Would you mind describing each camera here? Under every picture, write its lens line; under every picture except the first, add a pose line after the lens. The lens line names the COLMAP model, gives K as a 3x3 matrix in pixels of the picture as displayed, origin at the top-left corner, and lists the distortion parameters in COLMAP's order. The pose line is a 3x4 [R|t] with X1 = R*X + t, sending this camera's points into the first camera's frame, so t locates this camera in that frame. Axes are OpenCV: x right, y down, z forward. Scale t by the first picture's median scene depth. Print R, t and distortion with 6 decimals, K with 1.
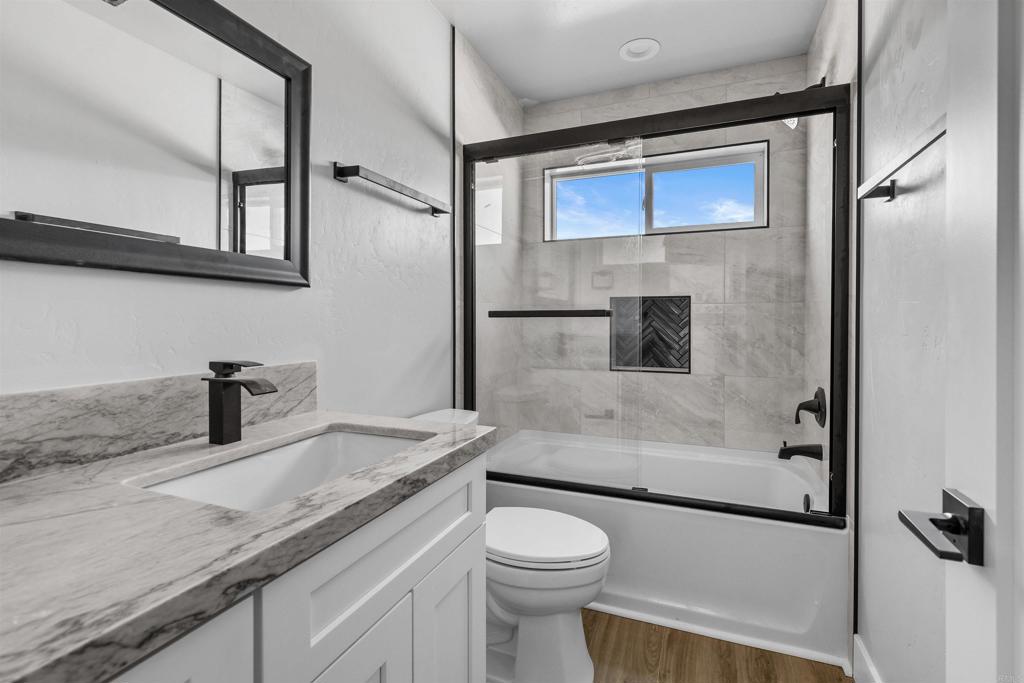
lens RADIAL K [[469.3, 0, 520.1], [0, 469.3, 320.6], [0, 0, 1]] dist [0.002141, 0.000211]
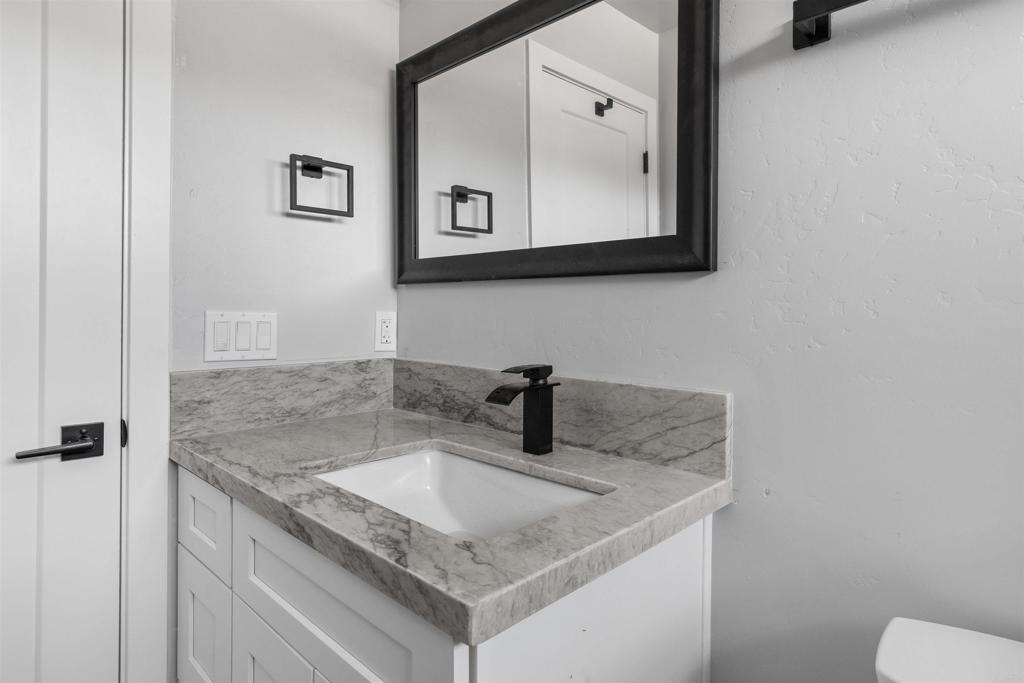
lens RADIAL K [[577.8, 0, 523.0], [0, 577.8, 305.6], [0, 0, 1]] dist [0.002802, 0.000126]
pose [[-0.393177, -0.009496, -0.919414, 0.454311], [-0.006300, 0.999951, -0.007633, -0.023832], [0.919441, 0.002791, -0.393218, 1.470728]]
